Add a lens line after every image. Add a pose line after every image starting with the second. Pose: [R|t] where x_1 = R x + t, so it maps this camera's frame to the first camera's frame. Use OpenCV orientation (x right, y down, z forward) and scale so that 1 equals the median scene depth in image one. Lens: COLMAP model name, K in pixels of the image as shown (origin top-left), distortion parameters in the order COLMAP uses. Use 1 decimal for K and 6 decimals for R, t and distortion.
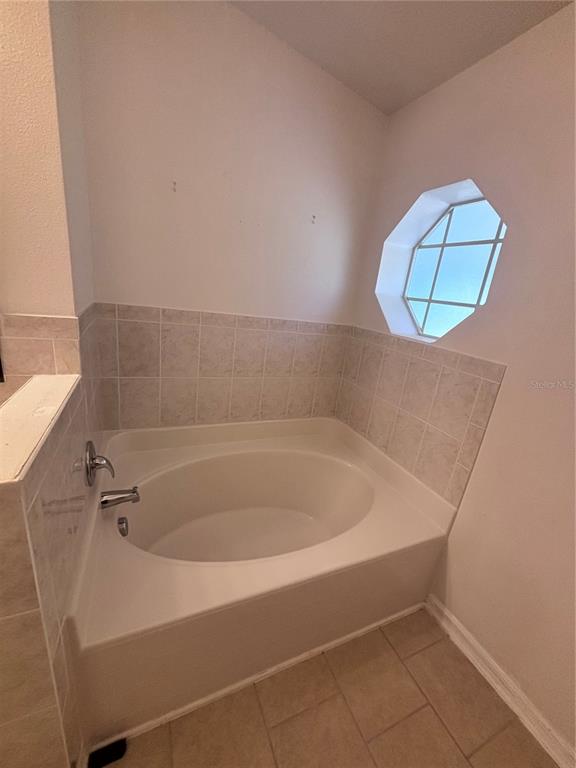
lens RADIAL K [[307.1, 0, 288.0], [0, 307.1, 384.0], [0, 0, 1]] dist [0.000473, -0.000177]
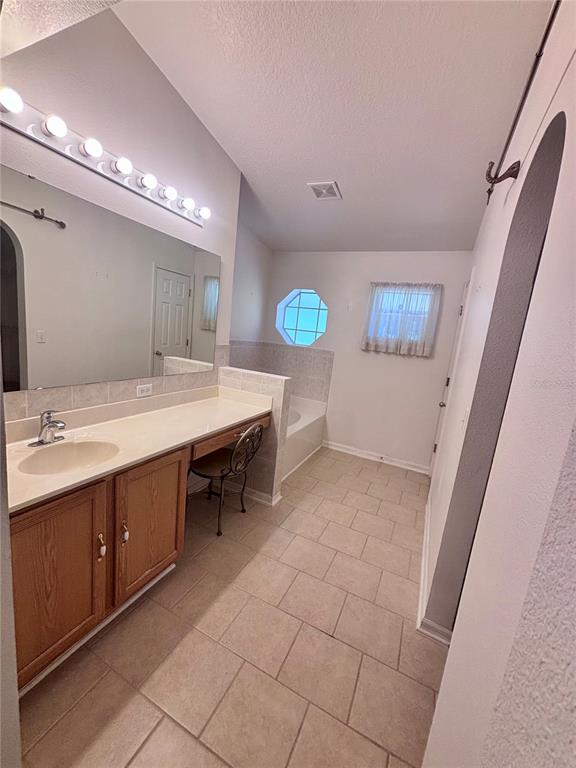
lens RADIAL K [[307.1, 0, 288.0], [0, 307.1, 384.0], [0, 0, 1]] dist [0.000473, -0.000177]
pose [[0.754630, -0.145173, 0.639890, -1.326510], [0.172822, 0.984758, 0.019604, 0.100405], [-0.632982, 0.095793, 0.768217, -0.850133]]
